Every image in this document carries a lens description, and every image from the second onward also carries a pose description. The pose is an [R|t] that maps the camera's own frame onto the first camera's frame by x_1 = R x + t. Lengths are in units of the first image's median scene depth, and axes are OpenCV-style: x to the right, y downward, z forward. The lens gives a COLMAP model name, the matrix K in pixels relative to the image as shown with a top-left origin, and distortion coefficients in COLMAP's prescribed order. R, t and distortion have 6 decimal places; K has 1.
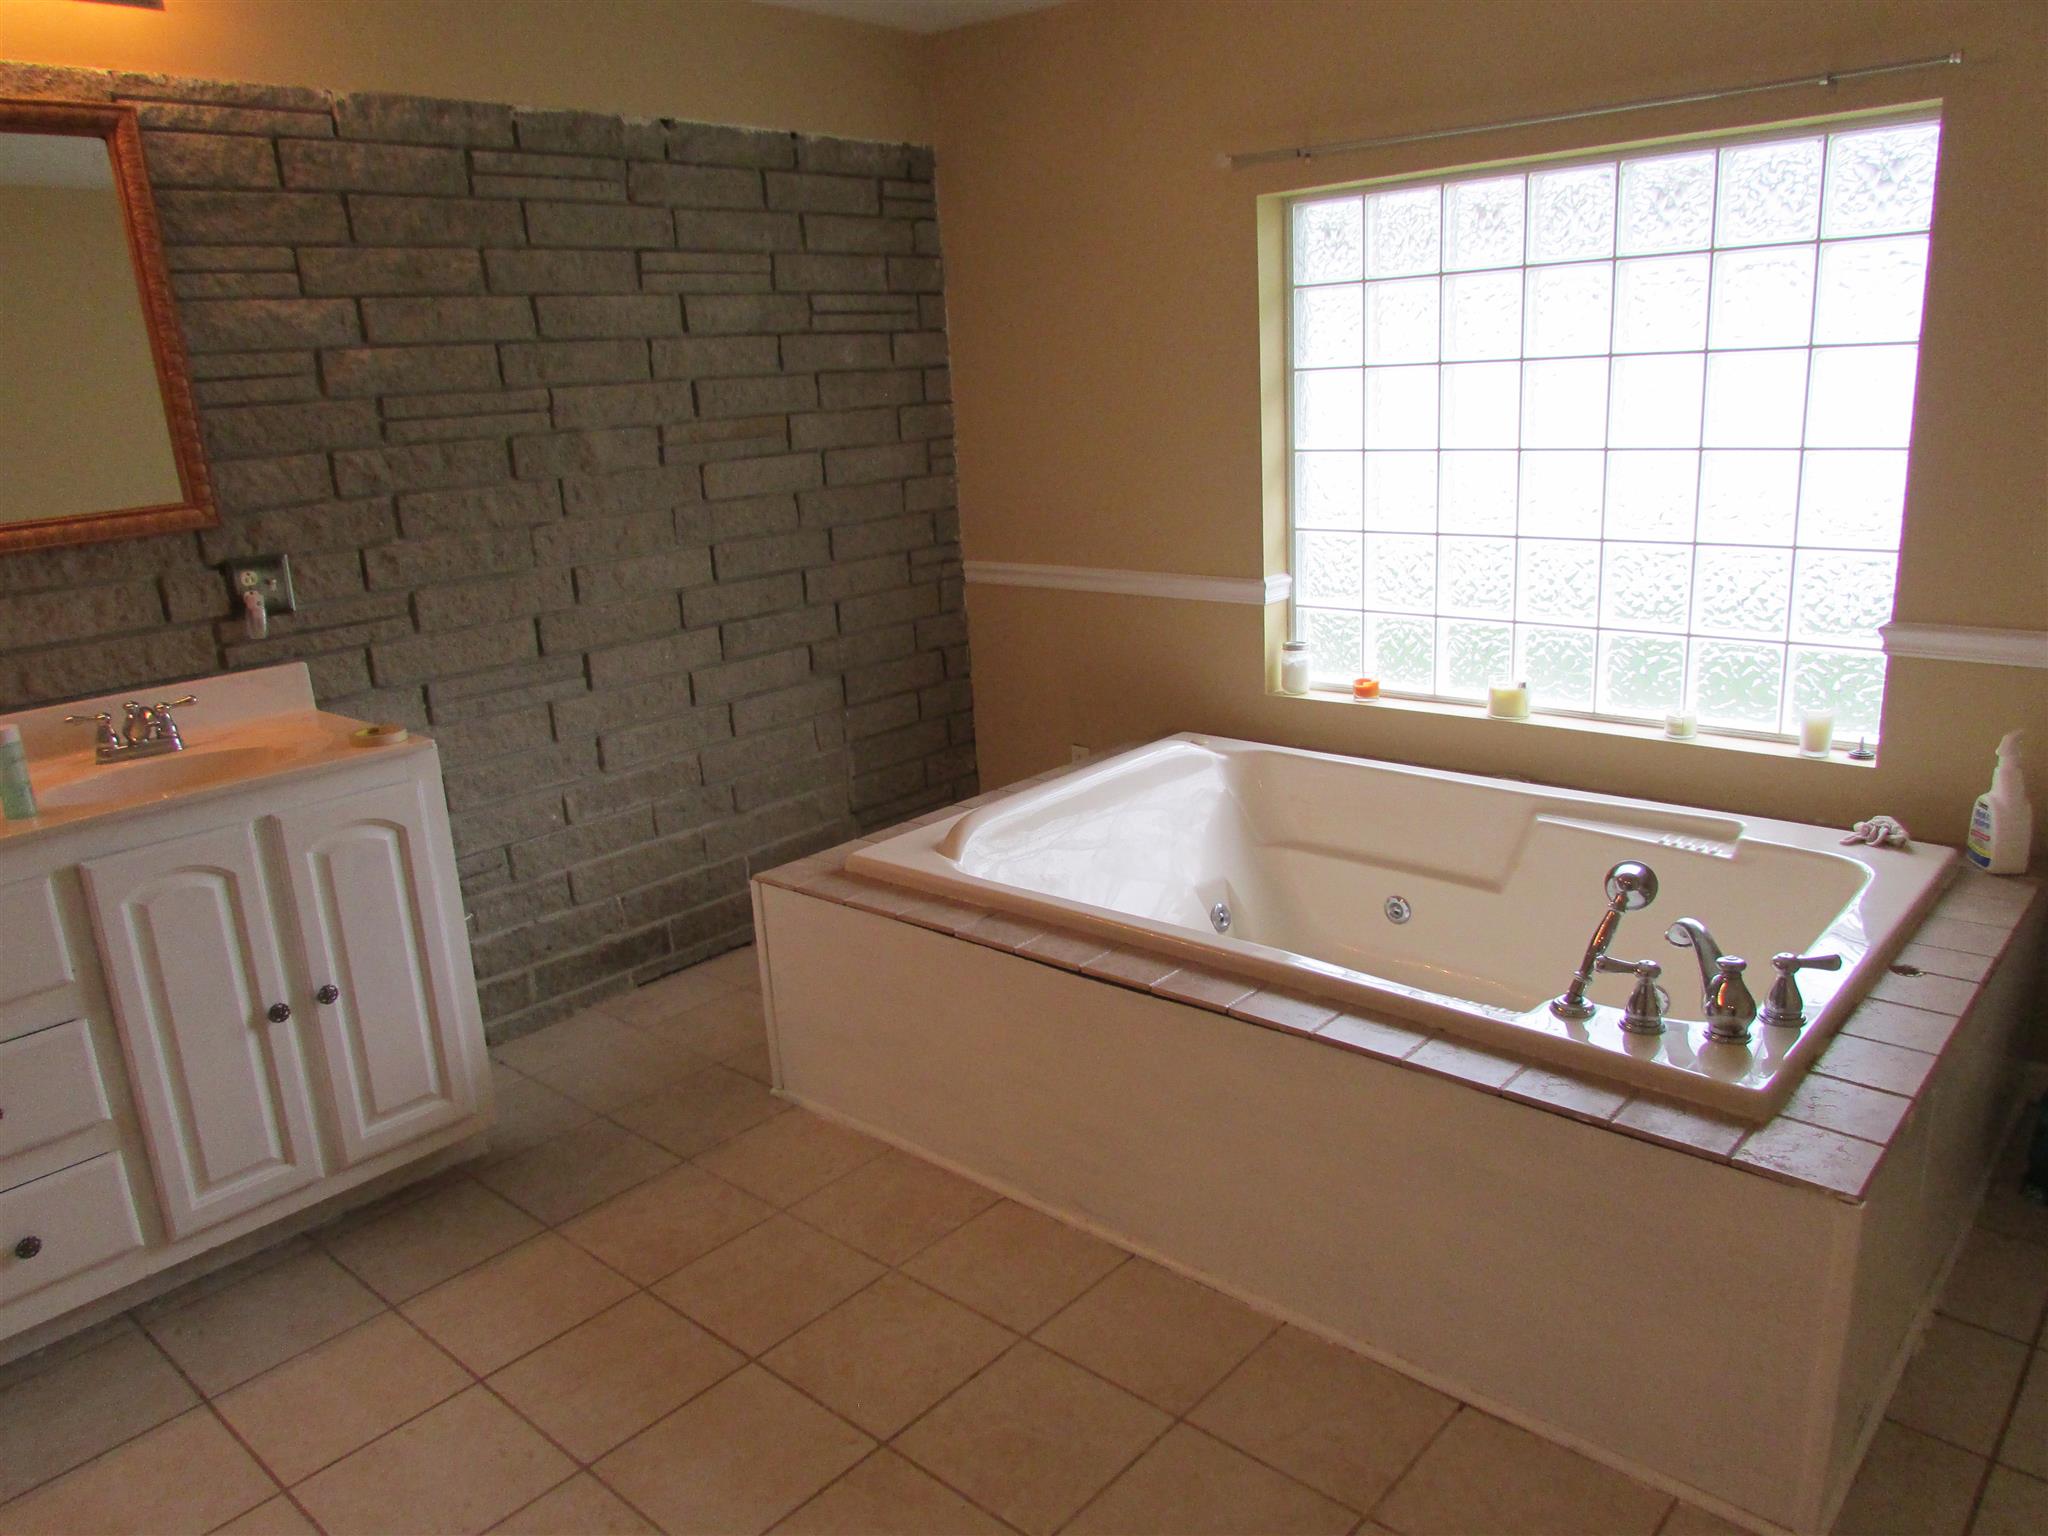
lens RADIAL K [[1477.7, 0, 1023.2], [0, 1477.7, 775.6], [0, 0, 1]] dist [-0.018302, 0.006221]
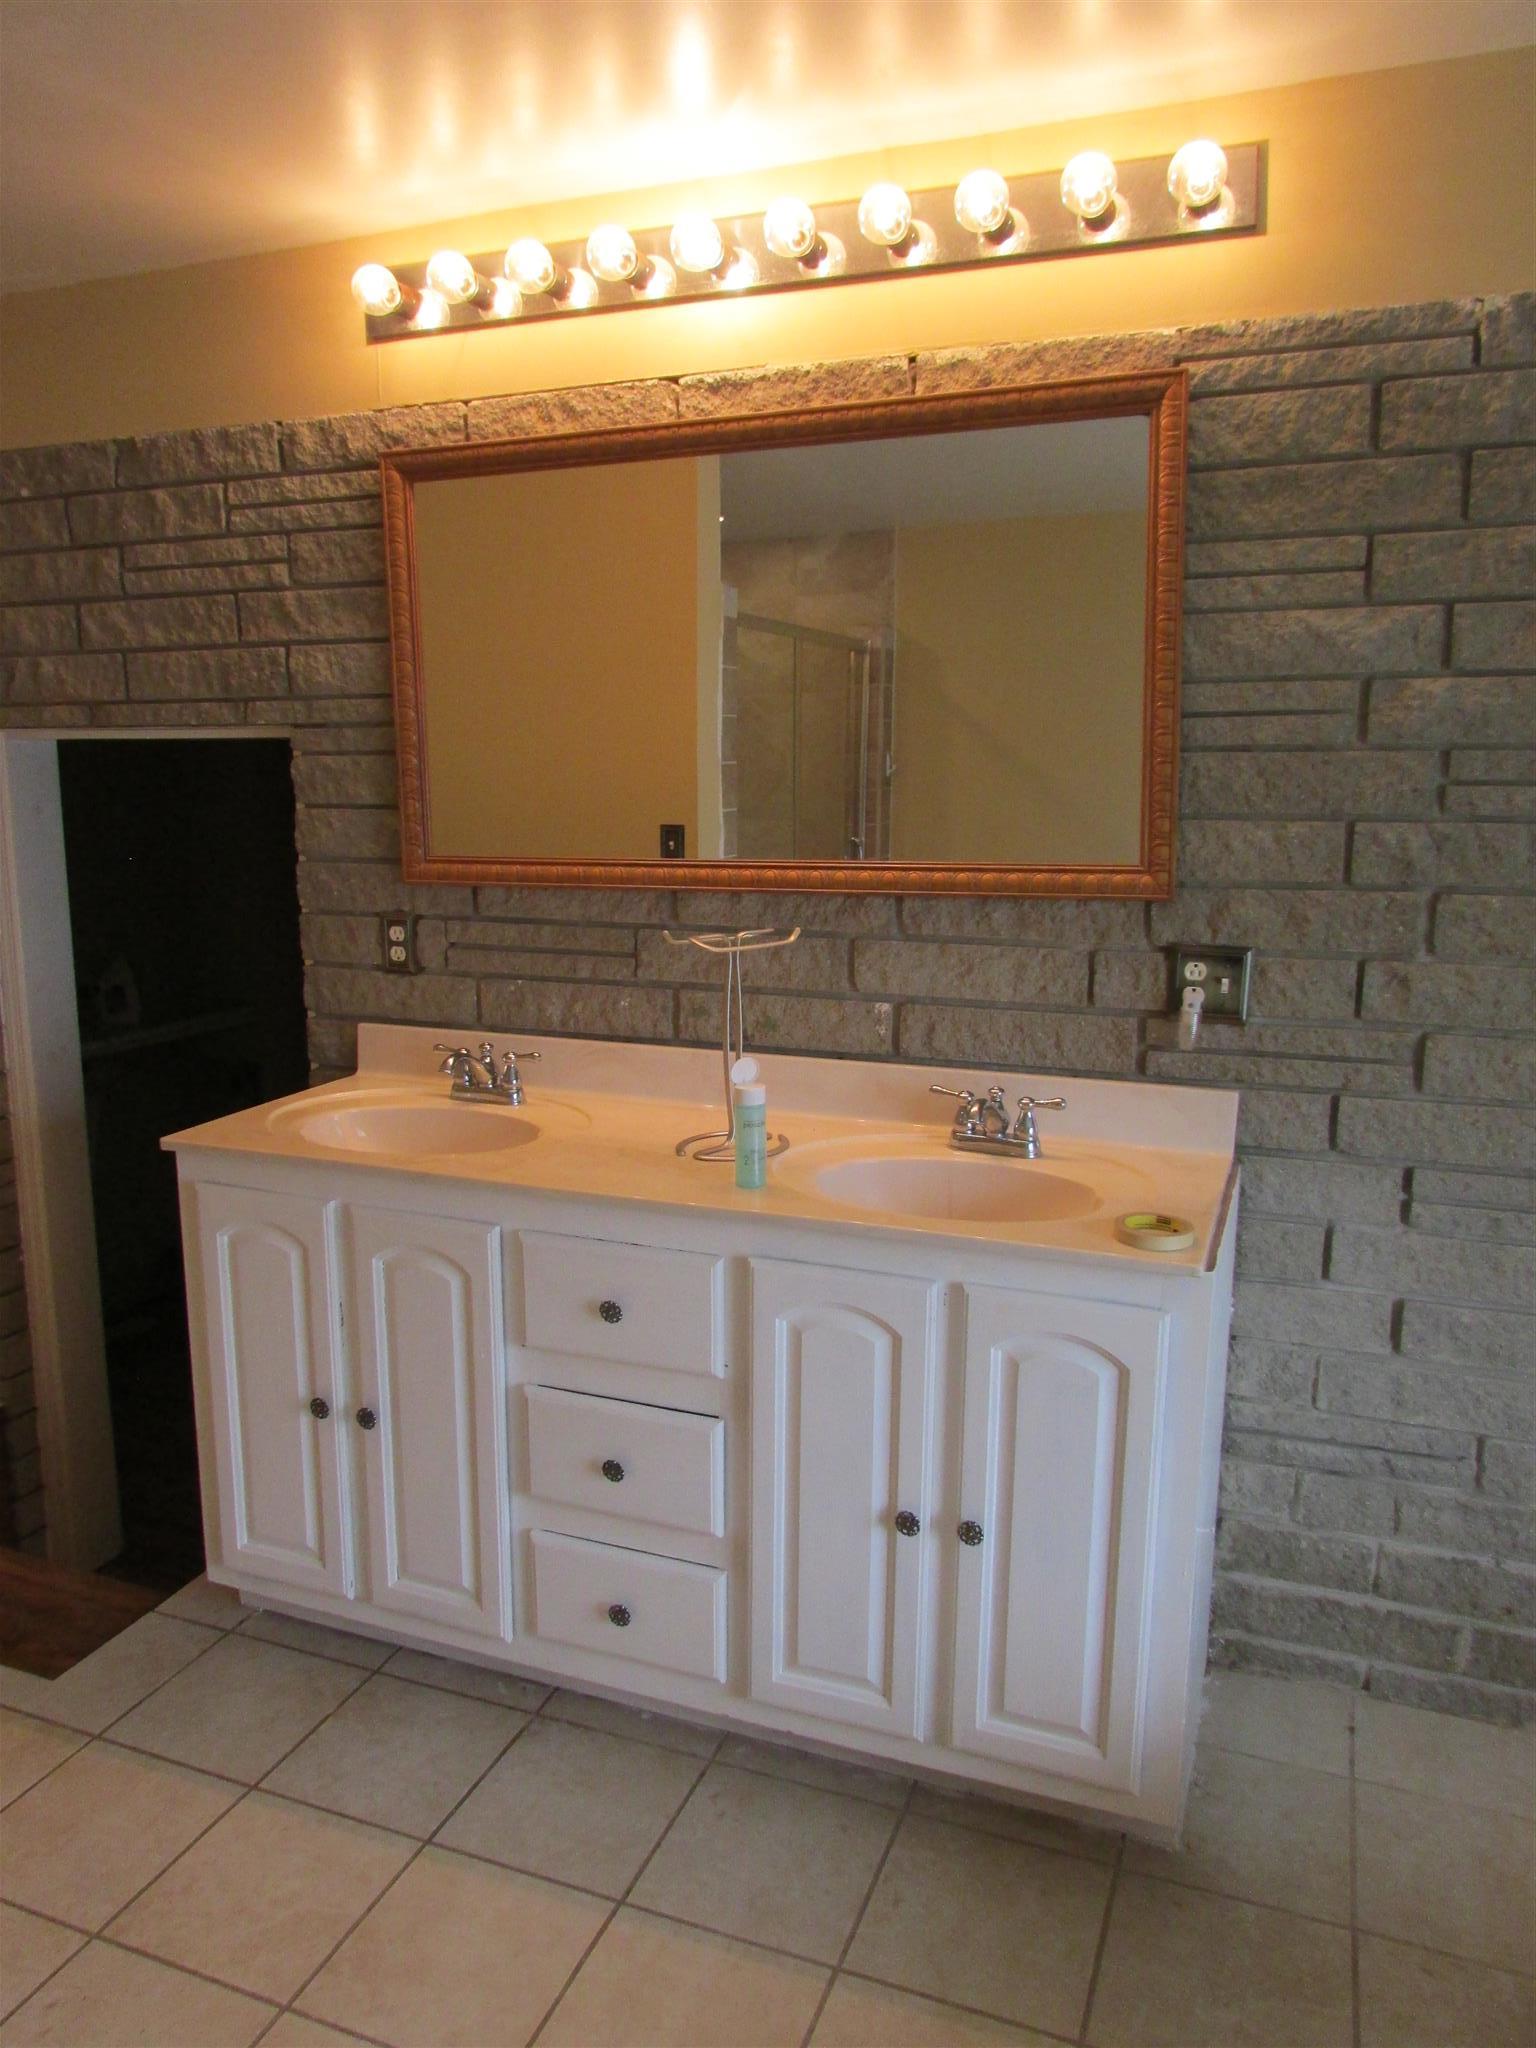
lens RADIAL K [[1477.7, 0, 759.3], [0, 1477.7, 1026.3], [0, 0, 1]] dist [-0.018302, 0.006221]
pose [[0.349311, 0.232583, -0.907682, 0.100417], [-0.261432, 0.954427, 0.143951, -0.160159], [0.899797, 0.187014, 0.394197, 0.505009]]
